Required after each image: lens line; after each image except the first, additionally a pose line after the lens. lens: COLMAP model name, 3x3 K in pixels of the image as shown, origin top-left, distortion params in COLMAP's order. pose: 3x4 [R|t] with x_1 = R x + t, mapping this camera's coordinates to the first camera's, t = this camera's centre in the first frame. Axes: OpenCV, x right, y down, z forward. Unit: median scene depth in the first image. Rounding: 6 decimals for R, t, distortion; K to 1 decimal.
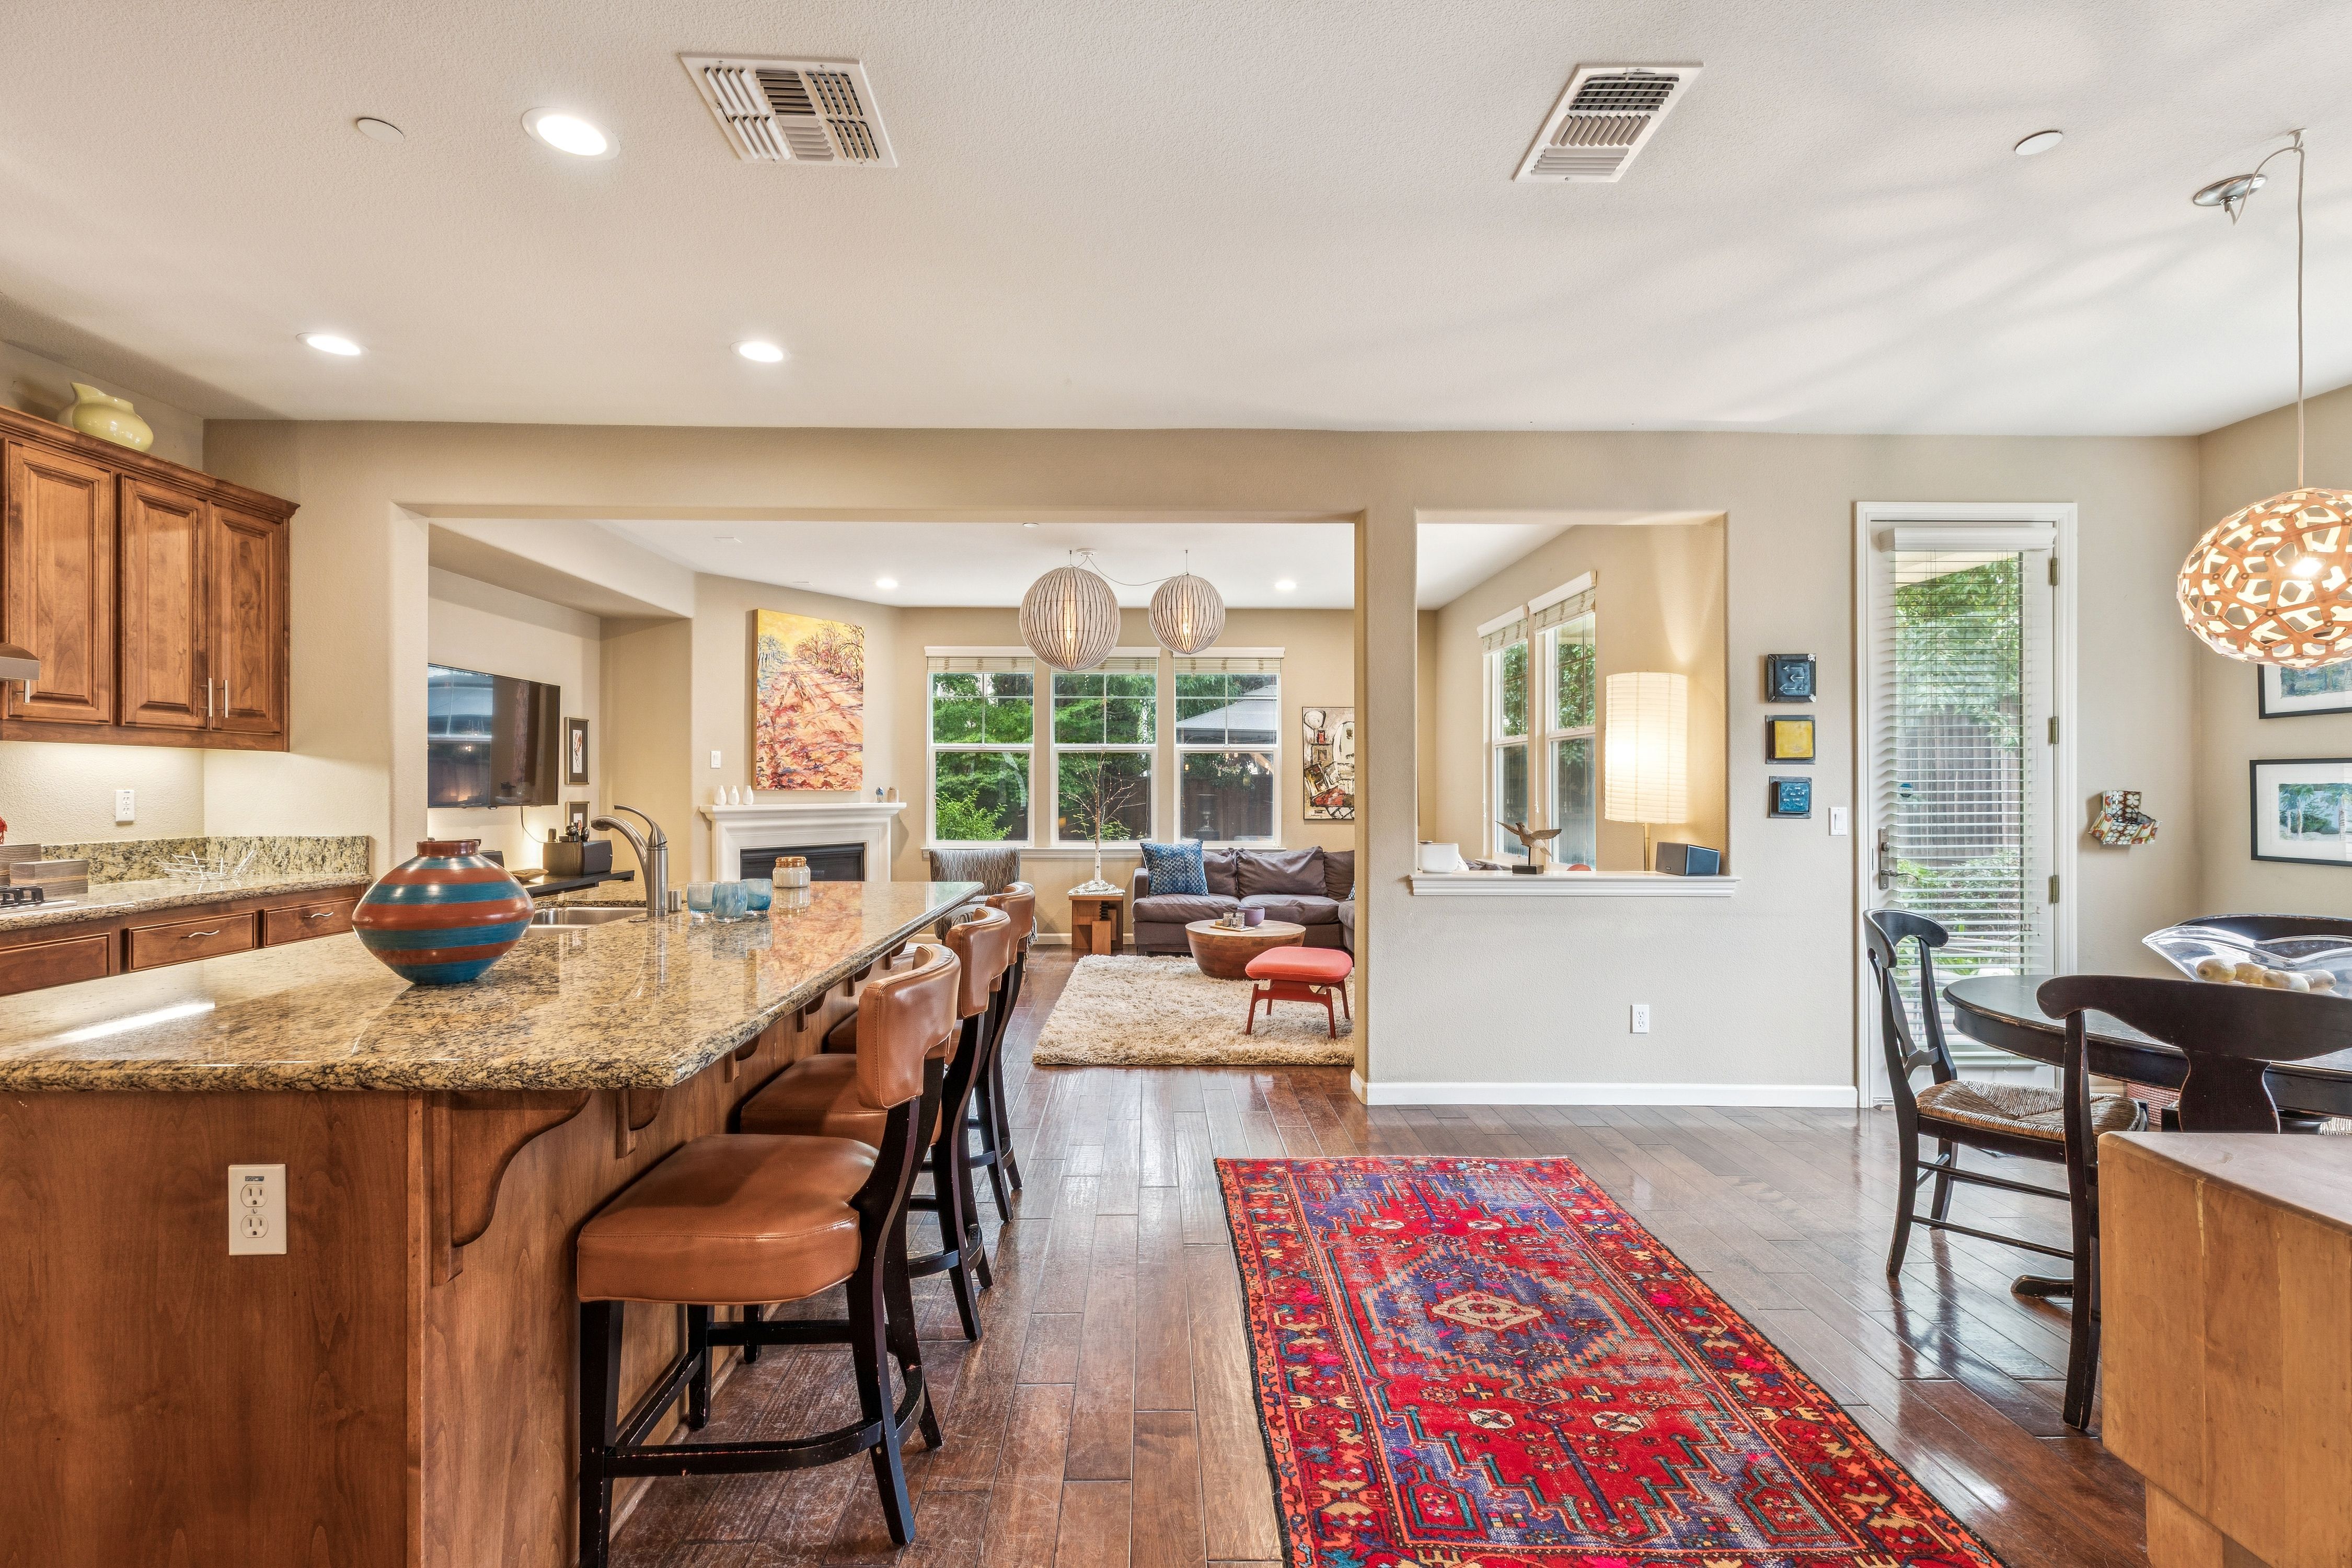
lens RADIAL K [[1055.8, 0, 1165.3], [0, 1055.8, 786.0], [0, 0, 1]] dist [0.008100, -0.001245]
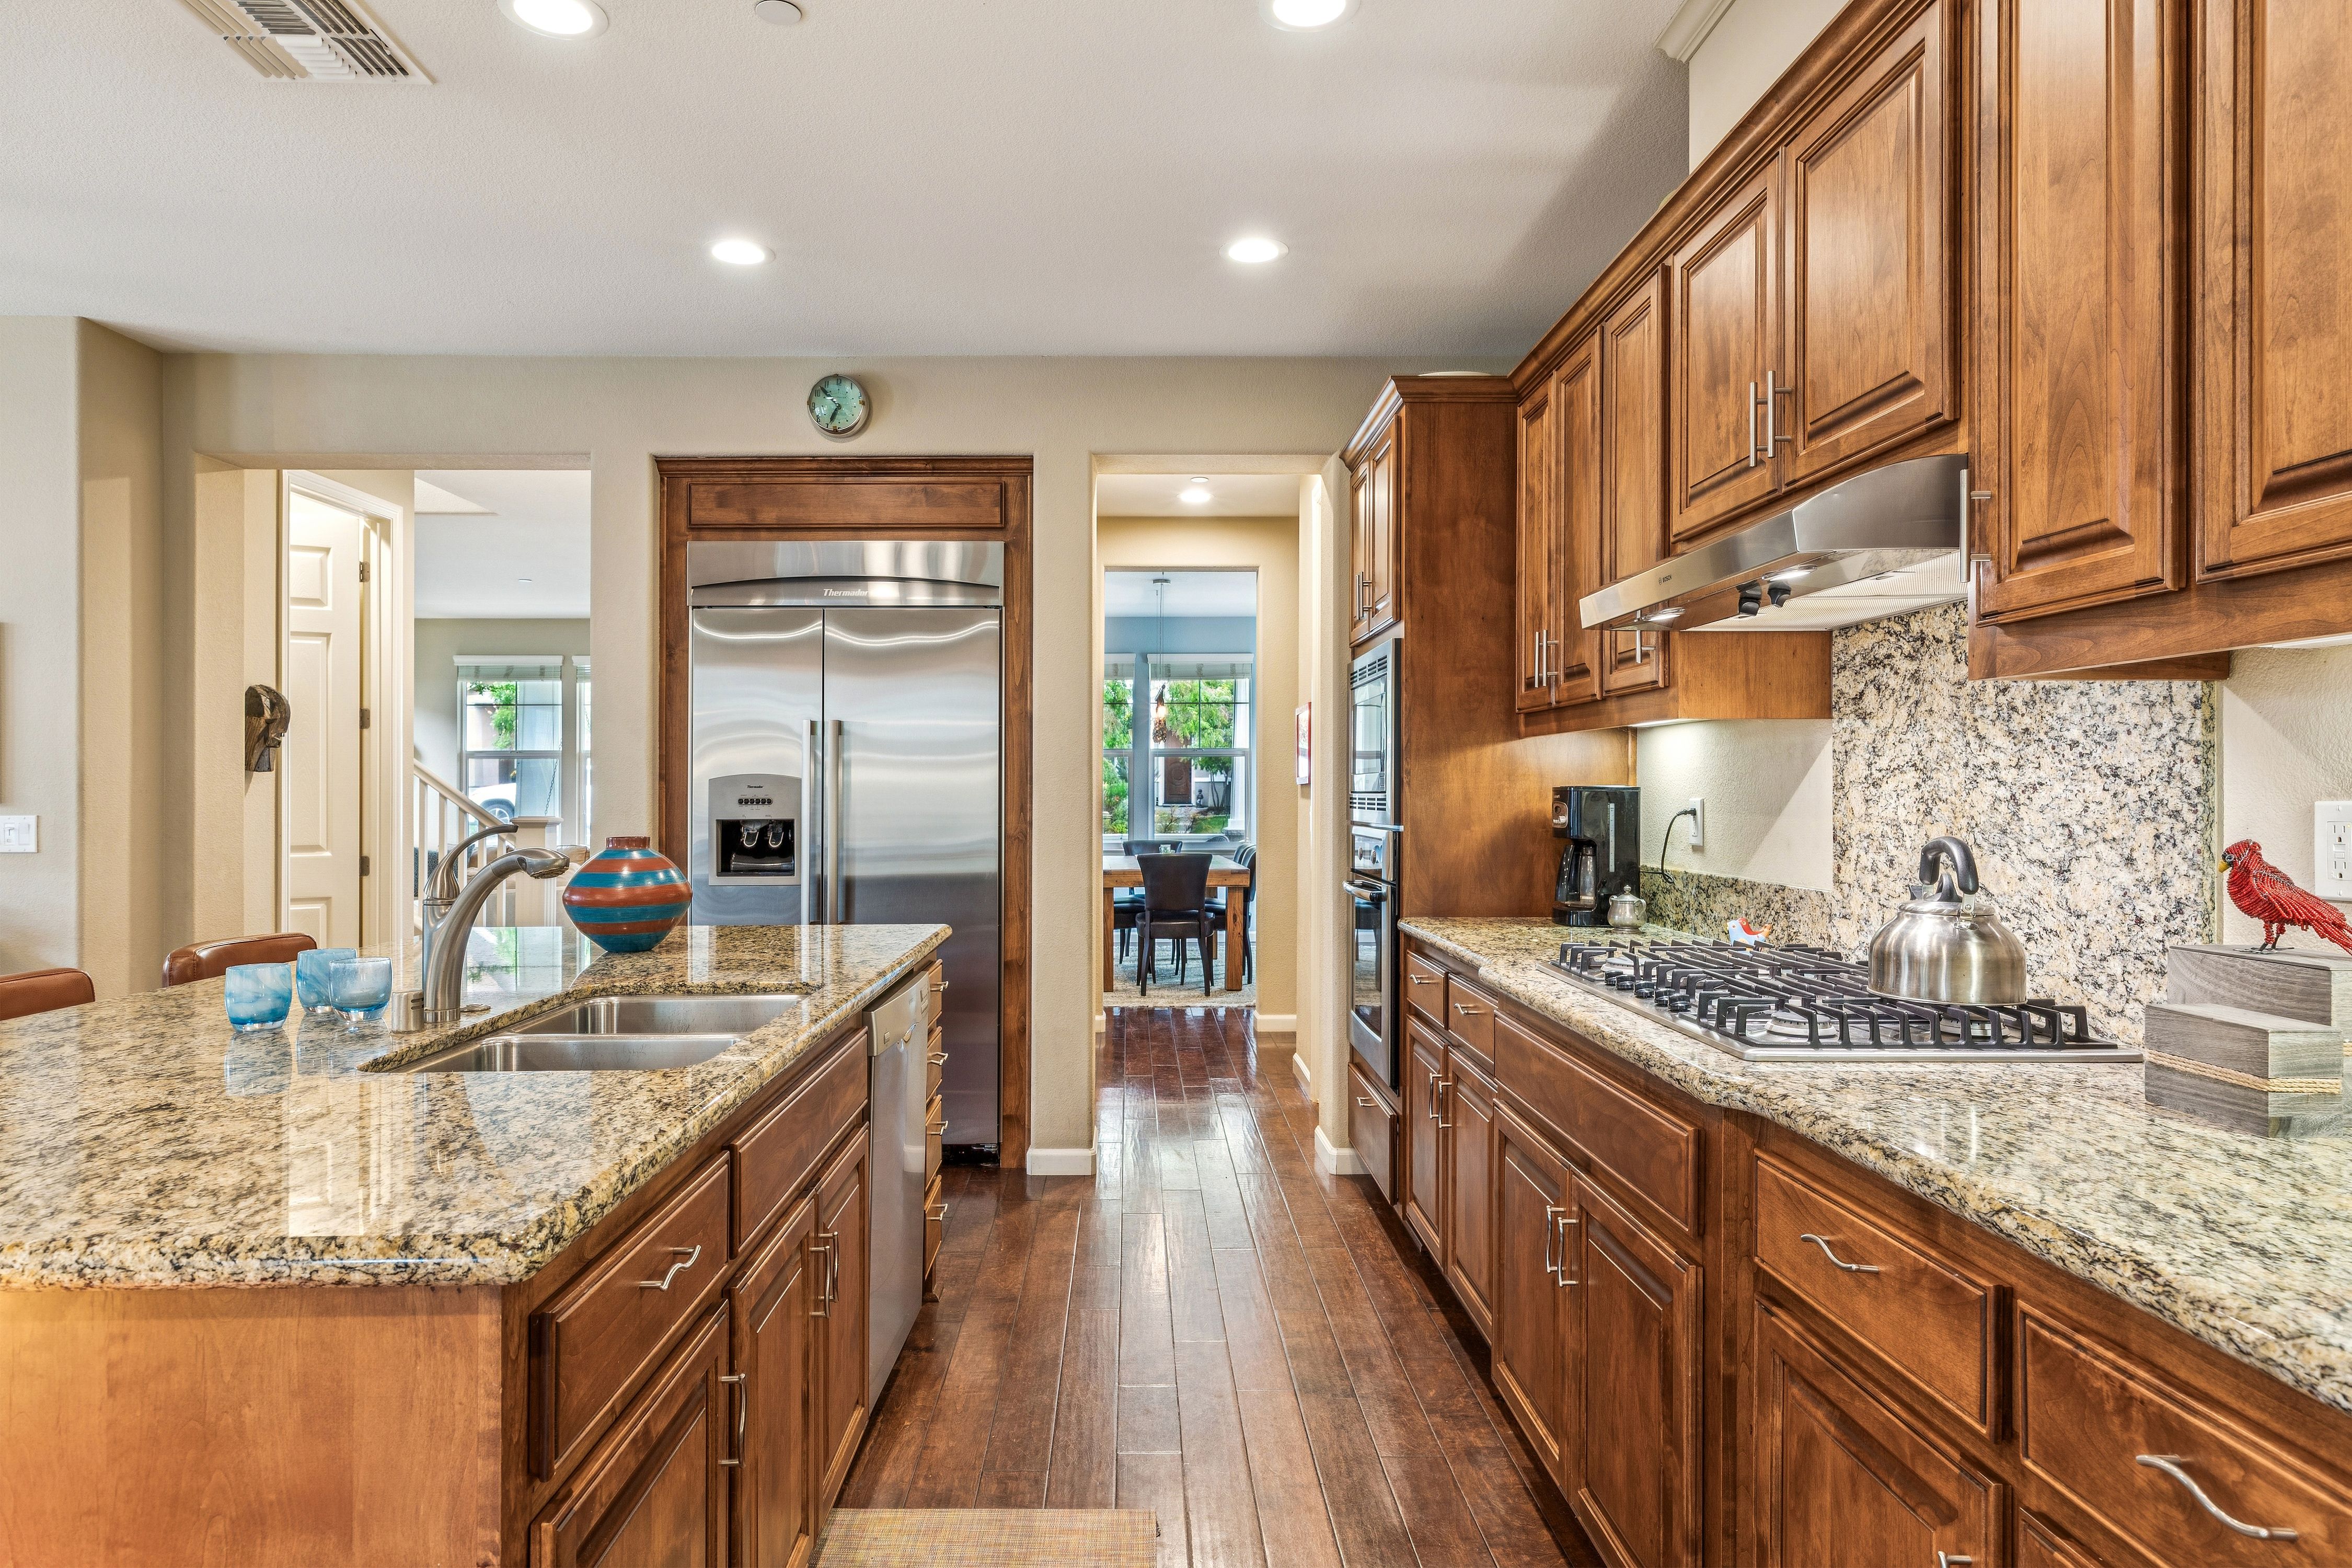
lens RADIAL K [[1370.2, 0, 1133.8], [0, 1370.2, 788.5], [0, 0, 1]] dist [0.002744, -0.000538]
pose [[-0.999970, 0.000065, 0.007766, -0.352074], [0.000050, 0.999998, -0.001941, 0.000601], [-0.007766, -0.001941, -0.999968, 0.711786]]
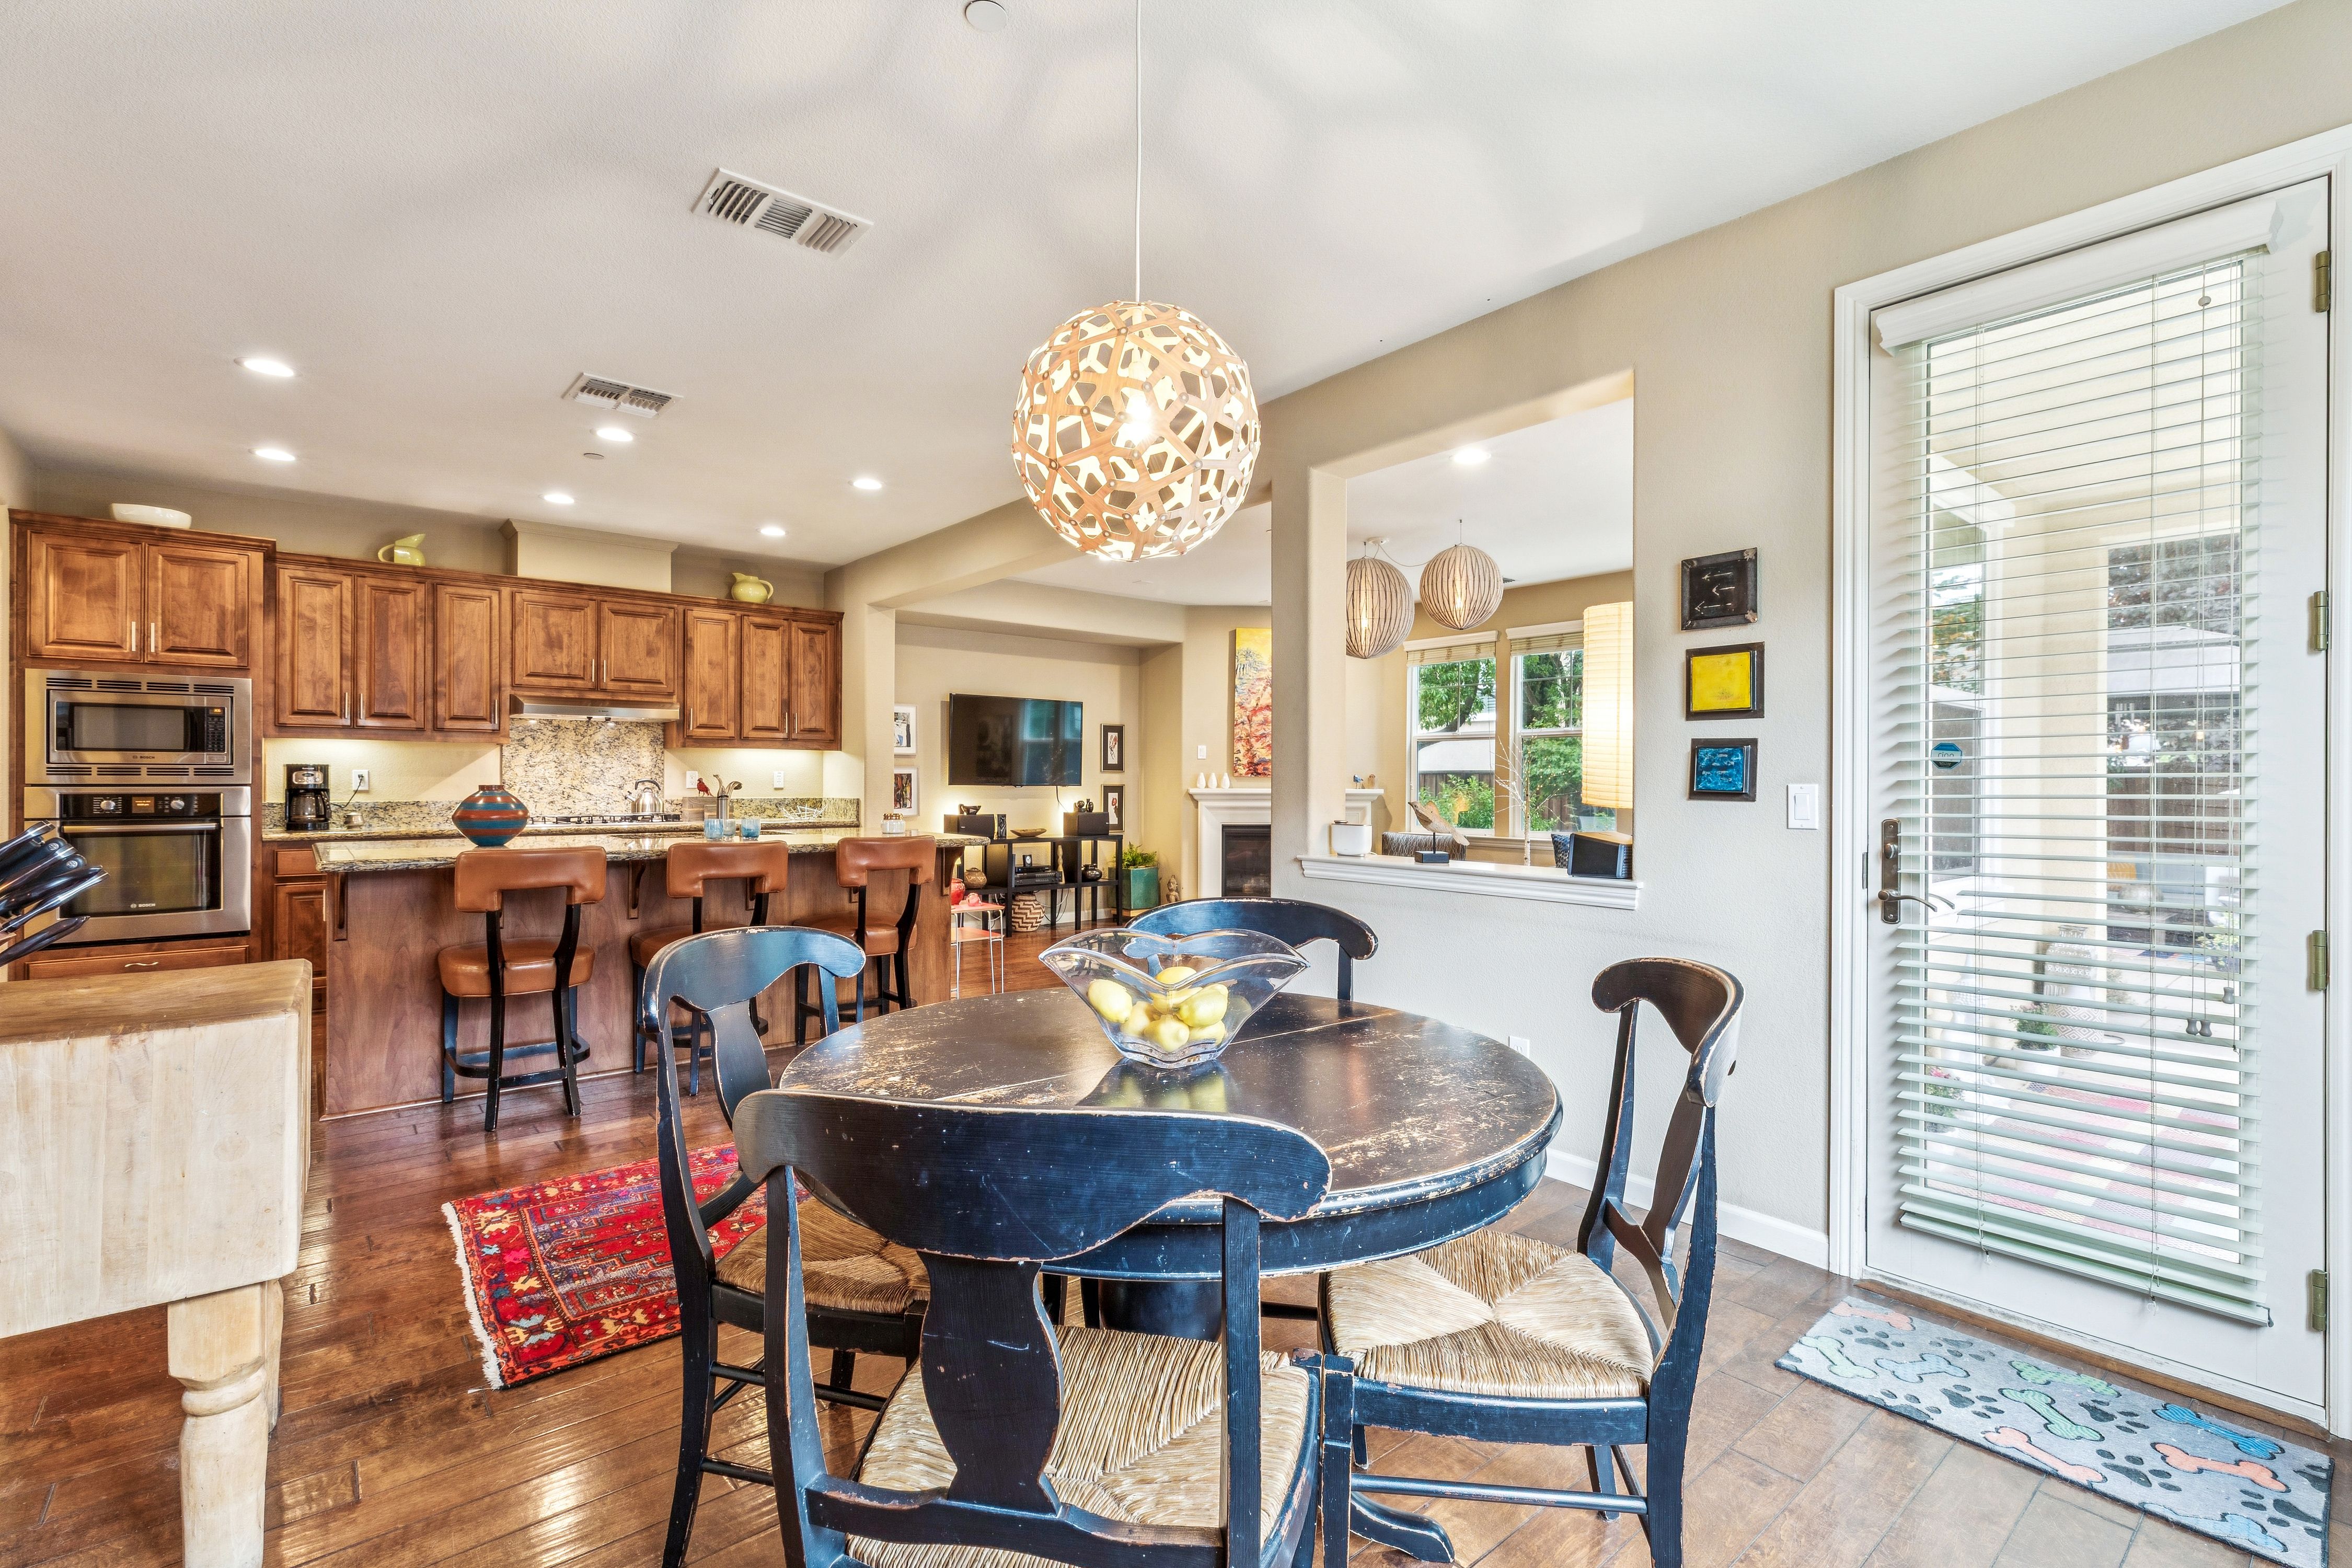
lens RADIAL K [[1055.8, 0, 1173.7], [0, 1055.8, 779.4], [0, 0, 1]] dist [0.008100, -0.001245]
pose [[0.625466, -0.001366, -0.780250, 0.562630], [-0.002508, 0.999990, -0.003761, 0.012812], [0.780247, 0.004309, 0.625456, 0.197921]]
